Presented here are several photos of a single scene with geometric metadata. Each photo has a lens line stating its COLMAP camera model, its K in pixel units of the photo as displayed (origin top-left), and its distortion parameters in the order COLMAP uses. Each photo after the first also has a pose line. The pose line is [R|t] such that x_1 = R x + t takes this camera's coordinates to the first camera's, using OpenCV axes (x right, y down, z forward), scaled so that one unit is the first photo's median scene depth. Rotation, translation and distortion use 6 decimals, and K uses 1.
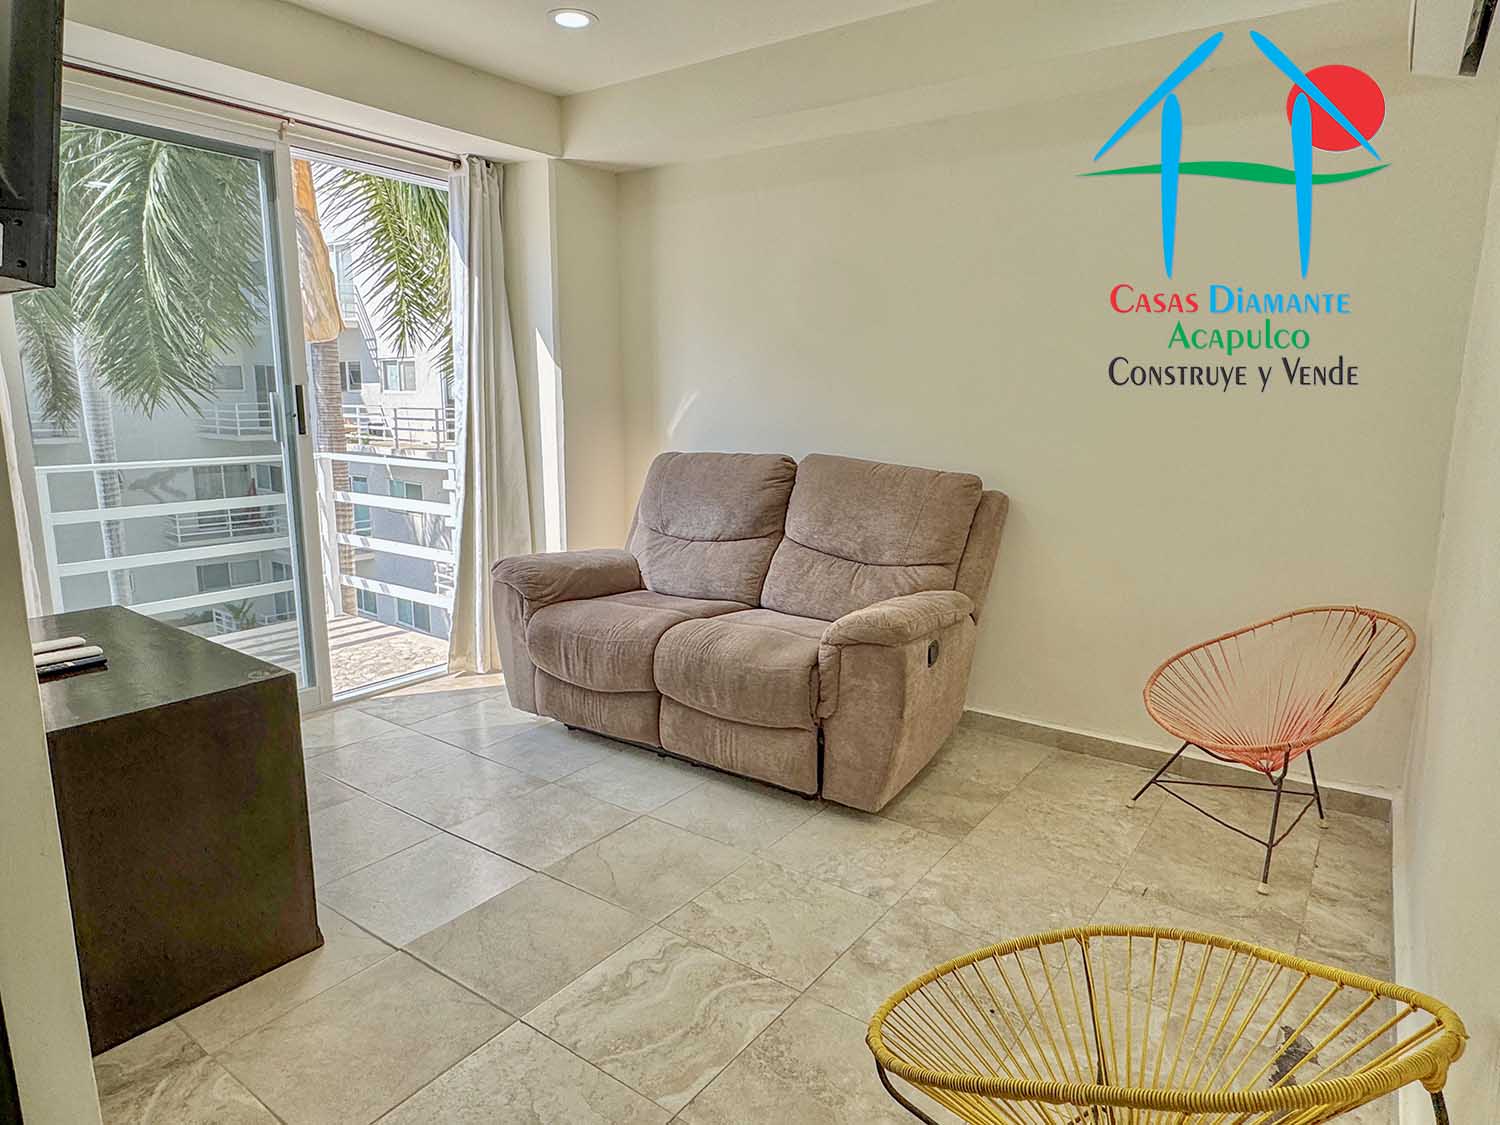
lens RADIAL K [[902.2, 0, 750.0], [0, 902.2, 562.5], [0, 0, 1]] dist [-0.007555, -0.000926]
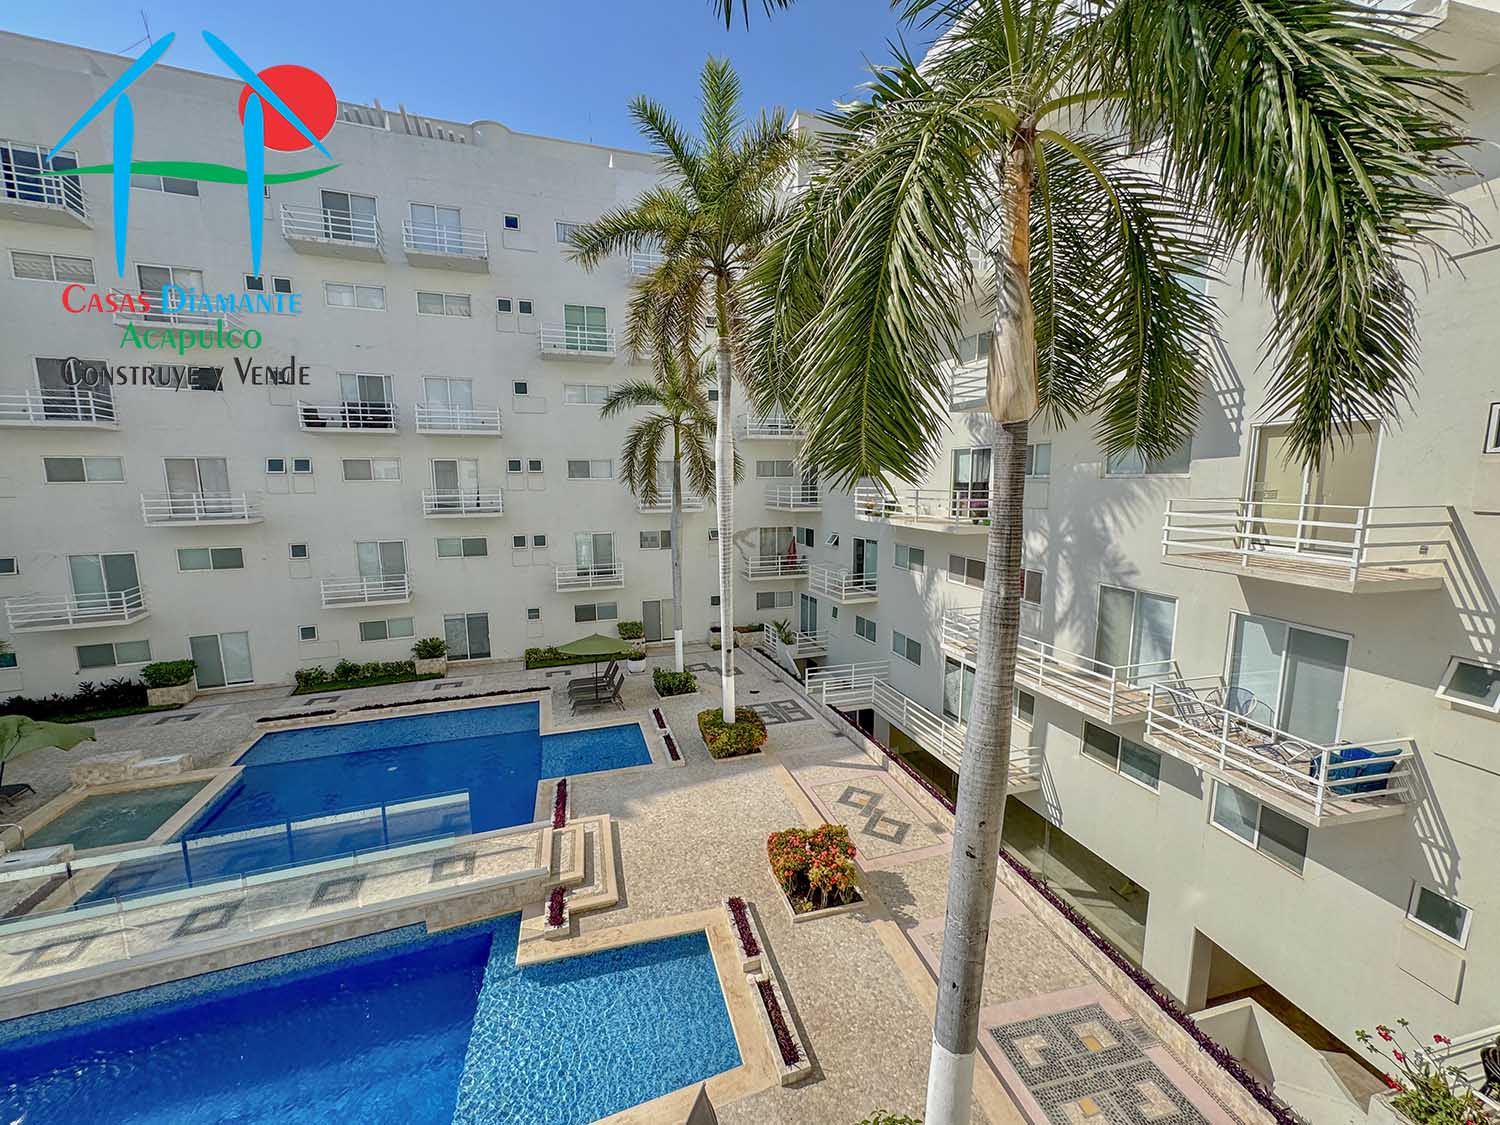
lens RADIAL K [[596.9, 0, 750.3], [0, 596.9, 563.6], [0, 0, 1]] dist [-0.003257, 0.000035]
pose [[0.863159, 0.060428, -0.501303, -1.004017], [-0.080840, 0.996545, -0.019067, -0.203065], [0.498419, 0.056984, 0.865062, 0.999853]]
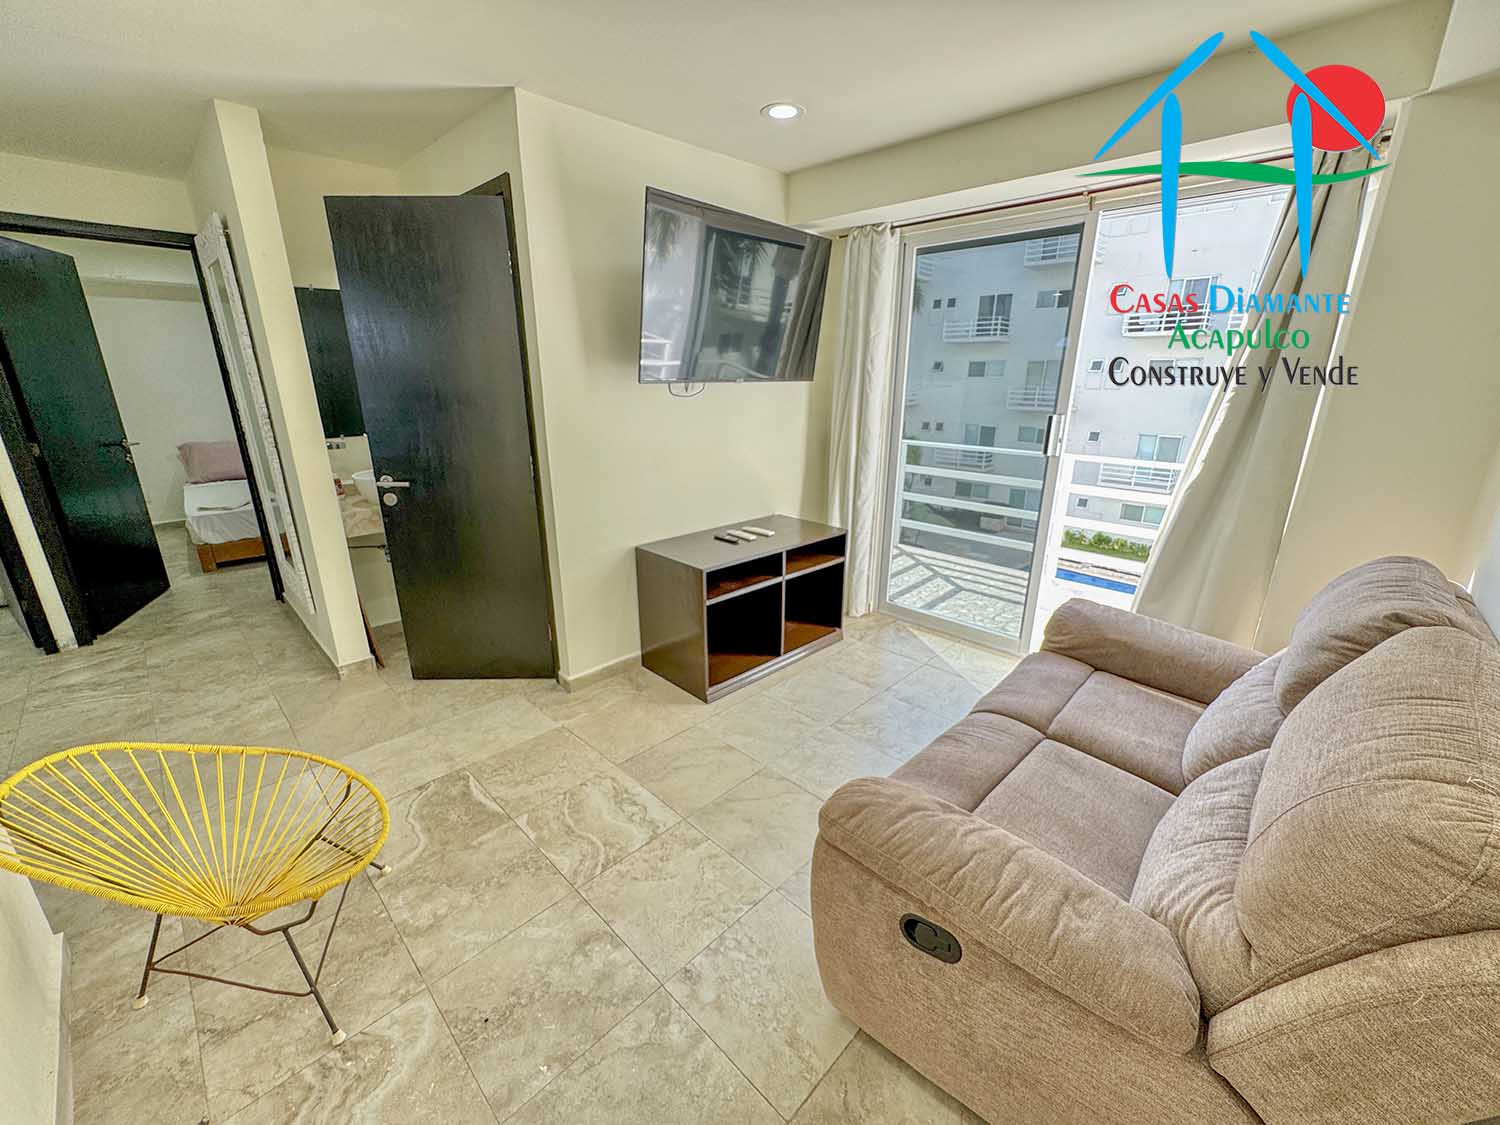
lens RADIAL K [[601.0, 0, 748.0], [0, 601.0, 564.1], [0, 0, 1]] dist [-0.002922, -0.000006]
pose [[-0.148194, 0.293087, -0.944531, 0.396512], [-0.184662, 0.930078, 0.317576, -0.178588], [0.971565, 0.221481, -0.083711, 0.646865]]
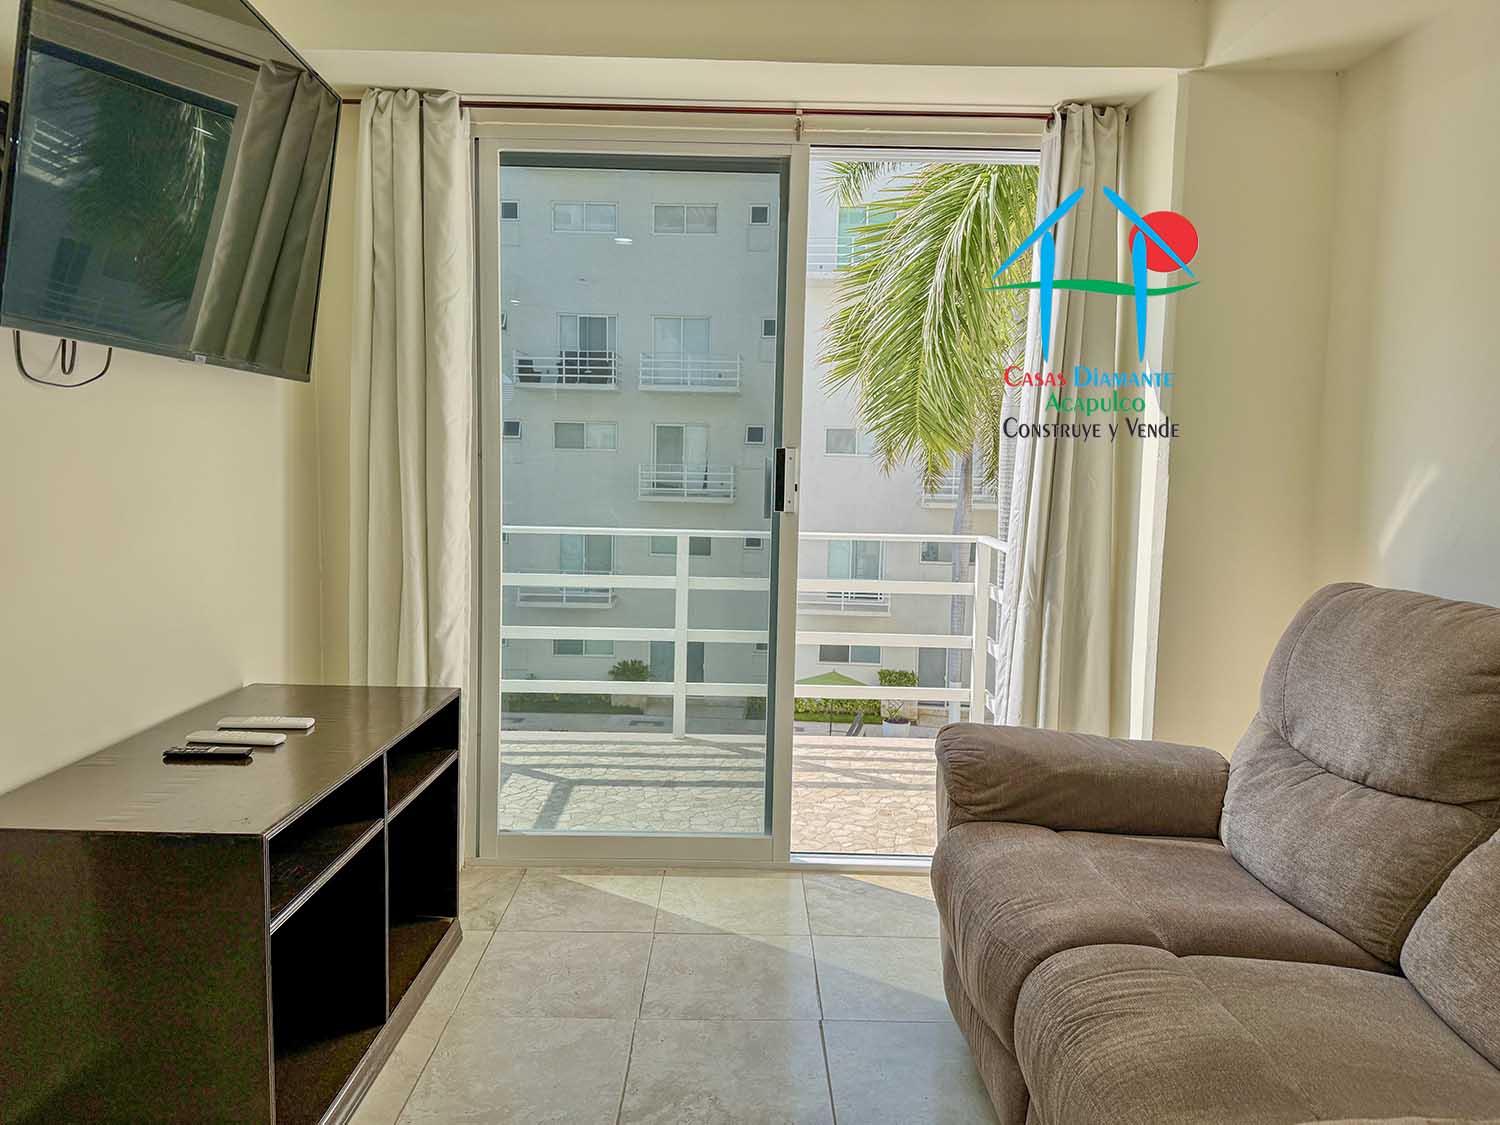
lens RADIAL K [[1046.6, 0, 745.0], [0, 1046.6, 548.1], [0, 0, 1]] dist [0.069567, -0.096373]
pose [[0.589289, 0.078867, -0.804063, 0.198523], [-0.165081, 0.985981, -0.024275, -0.076360], [0.790877, 0.147041, 0.594048, 0.409334]]
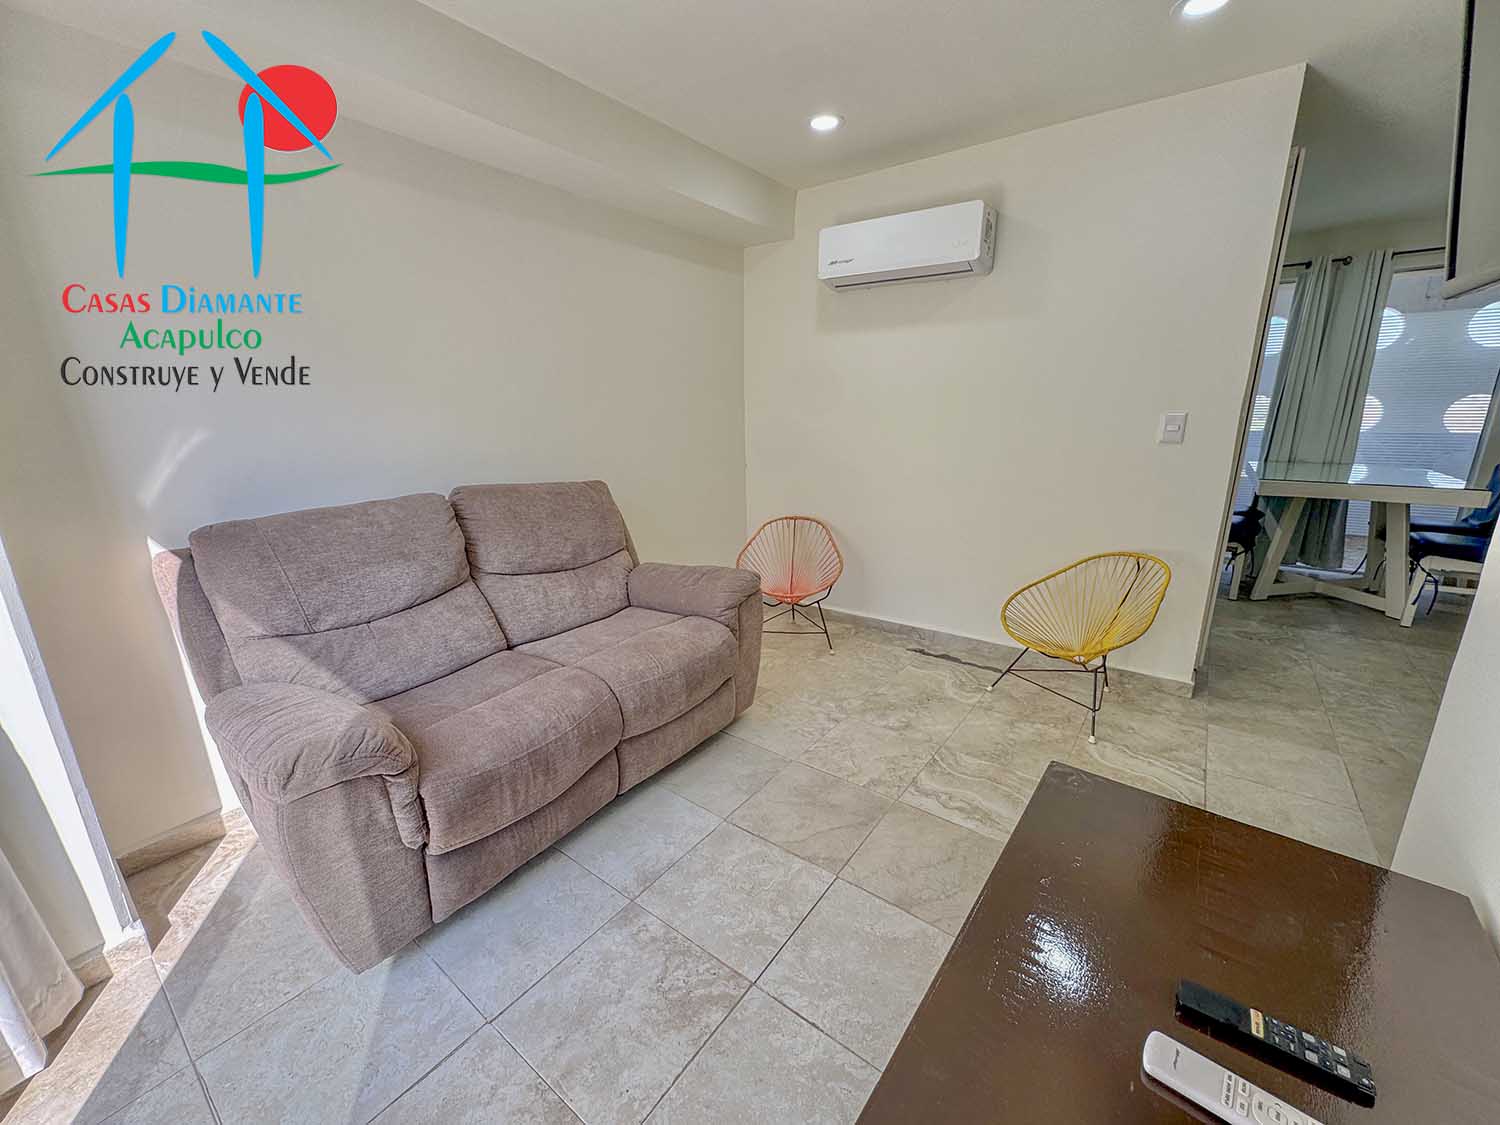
lens RADIAL K [[596.9, 0, 750.3], [0, 596.9, 563.6], [0, 0, 1]] dist [-0.003257, 0.000035]
pose [[0.019664, -0.262029, 0.964860, -0.545791], [0.194162, 0.947675, 0.253405, -0.139984], [-0.980772, 0.182356, 0.069511, 0.649890]]
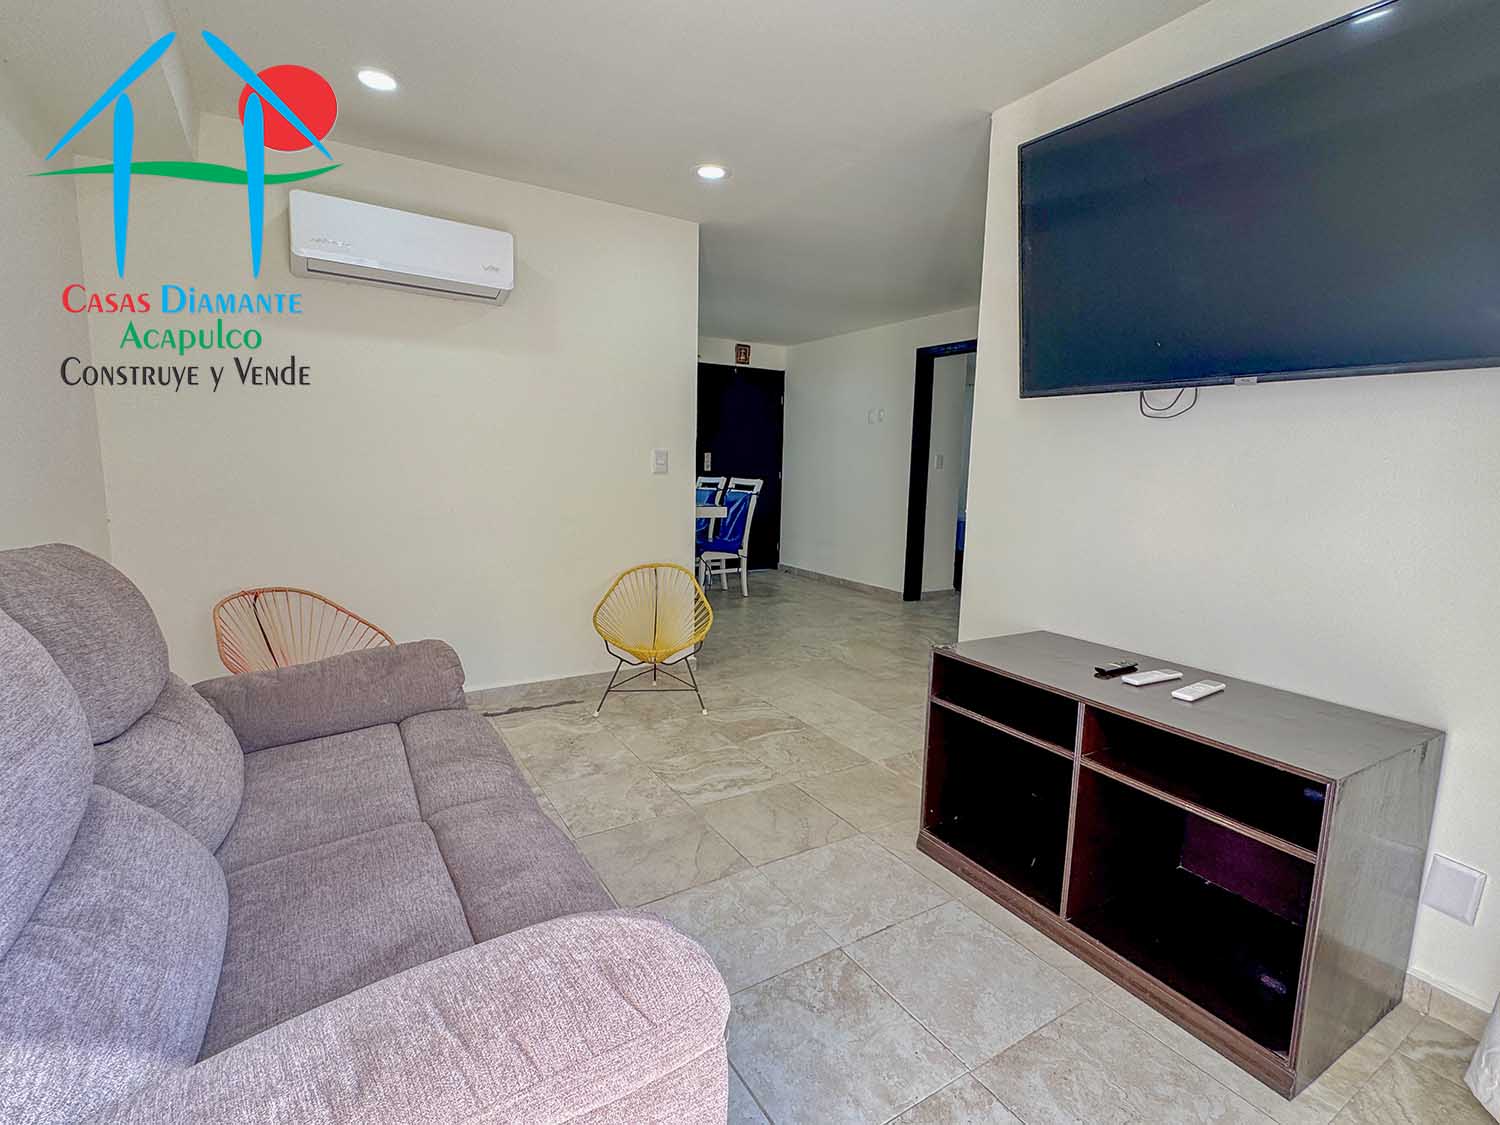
lens RADIAL K [[711.7, 0, 750.0], [0, 711.7, 562.5], [0, 0, 1]] dist [0.012150, 0.000294]
pose [[-0.923016, -0.082762, 0.375754, -0.351680], [0.040076, 0.950600, 0.307820, -0.194254], [-0.382668, 0.299181, -0.874103, 1.101590]]
